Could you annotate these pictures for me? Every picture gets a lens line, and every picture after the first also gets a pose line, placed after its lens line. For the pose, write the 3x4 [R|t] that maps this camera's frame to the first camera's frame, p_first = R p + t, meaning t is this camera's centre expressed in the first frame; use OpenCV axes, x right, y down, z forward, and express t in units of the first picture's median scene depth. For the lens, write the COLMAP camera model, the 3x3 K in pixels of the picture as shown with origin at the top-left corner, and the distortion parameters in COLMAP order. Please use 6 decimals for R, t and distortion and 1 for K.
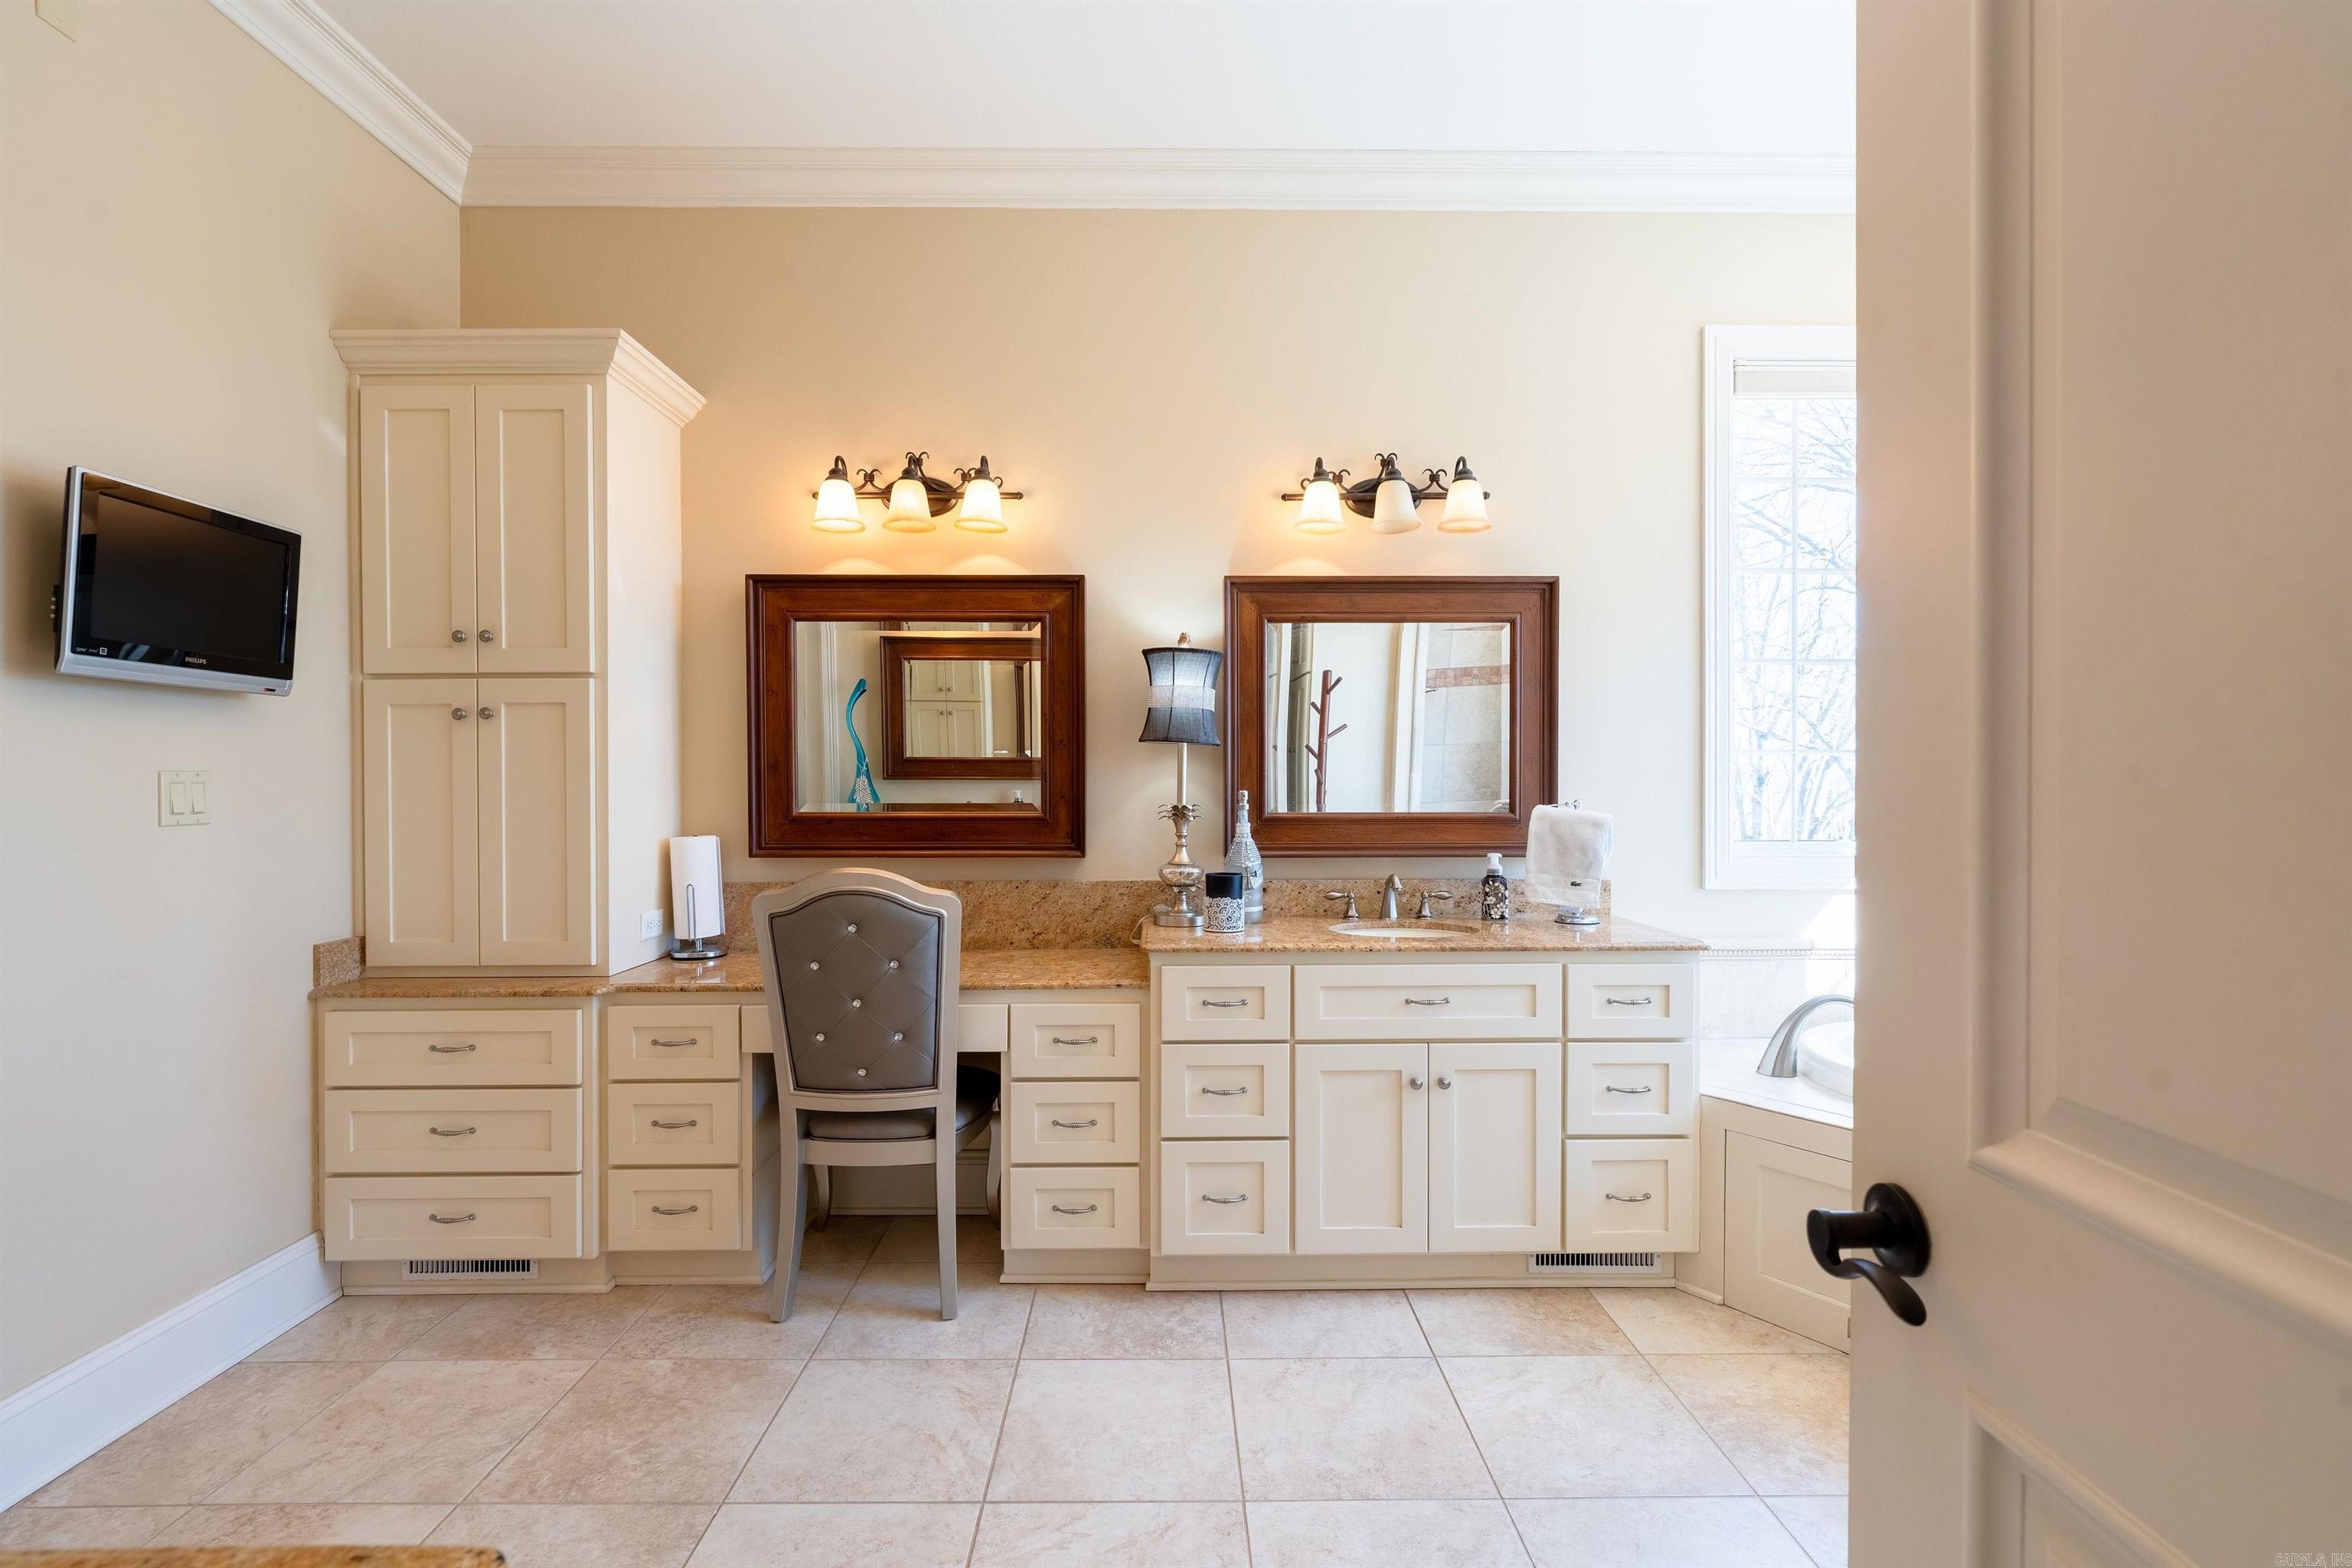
lens RADIAL K [[1017.9, 0, 1175.3], [0, 1017.9, 810.3], [0, 0, 1]] dist [-0.011549, -0.000121]
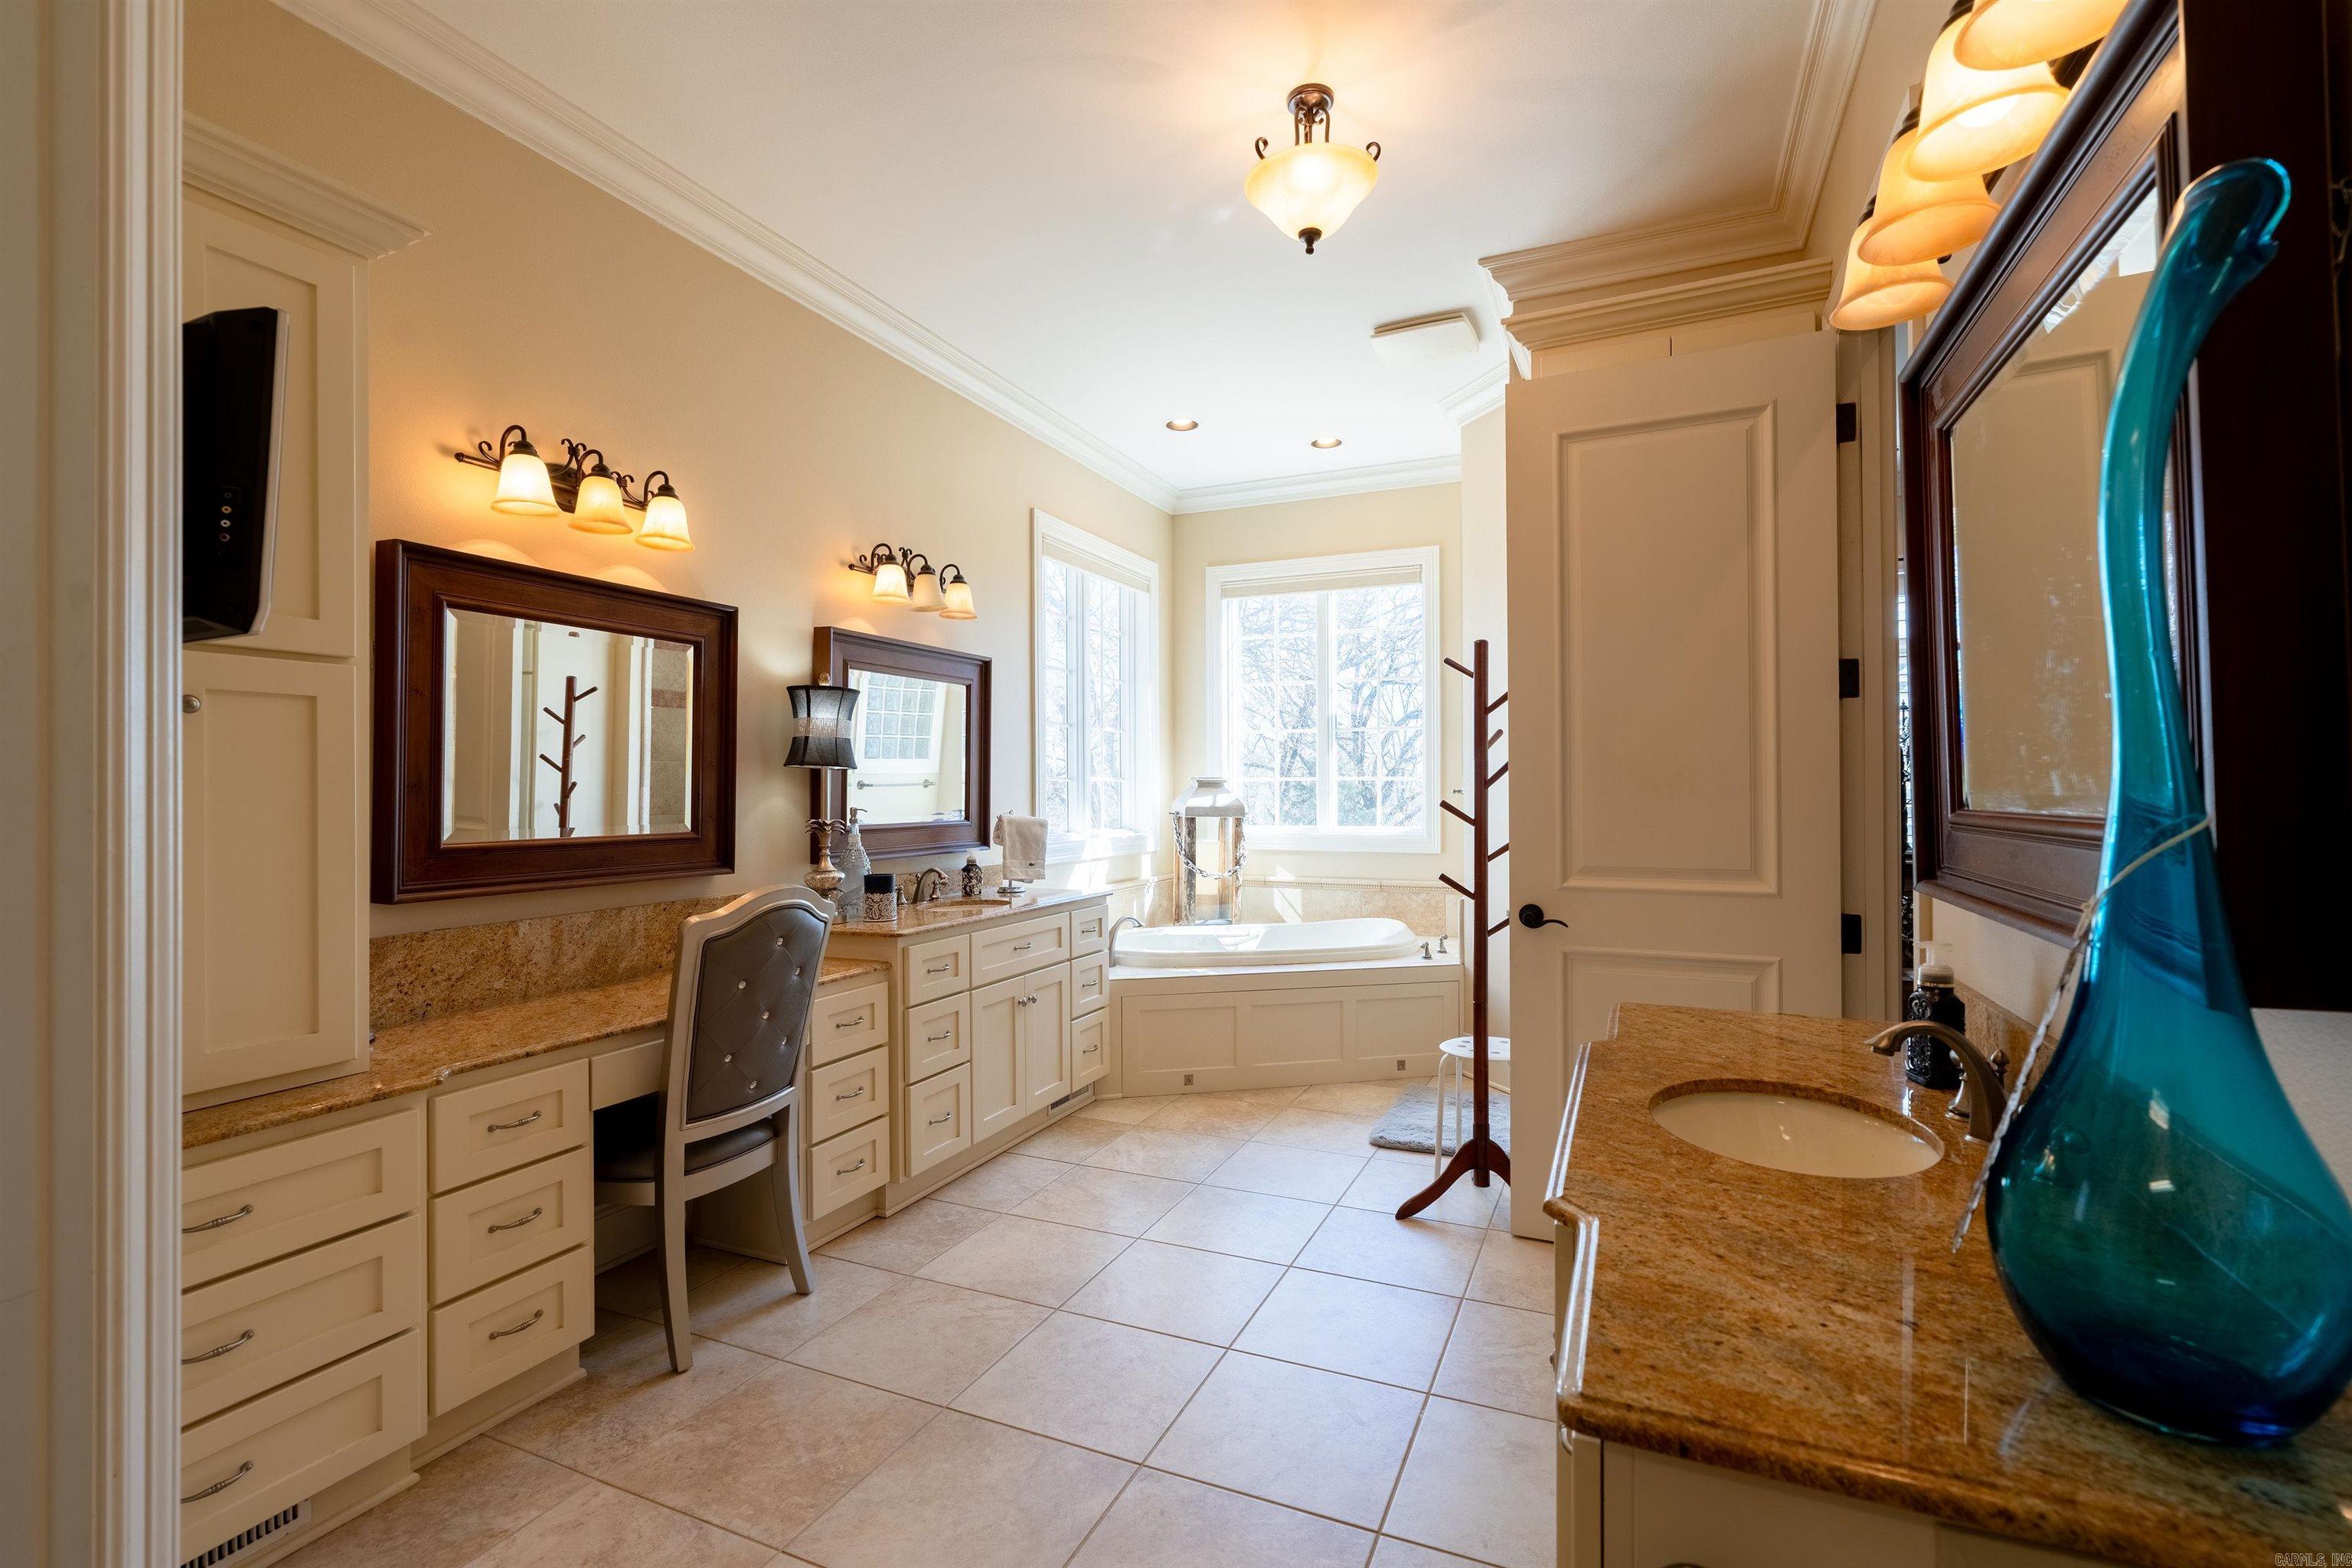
lens RADIAL K [[1048.2, 0, 1173.6], [0, 1048.2, 786.2], [0, 0, 1]] dist [-0.010354, -0.000108]
pose [[0.419199, 0.003884, 0.907886, -1.048452], [0.018162, 0.999755, -0.012663, -0.024419], [-0.907713, 0.021798, 0.419026, 0.150141]]
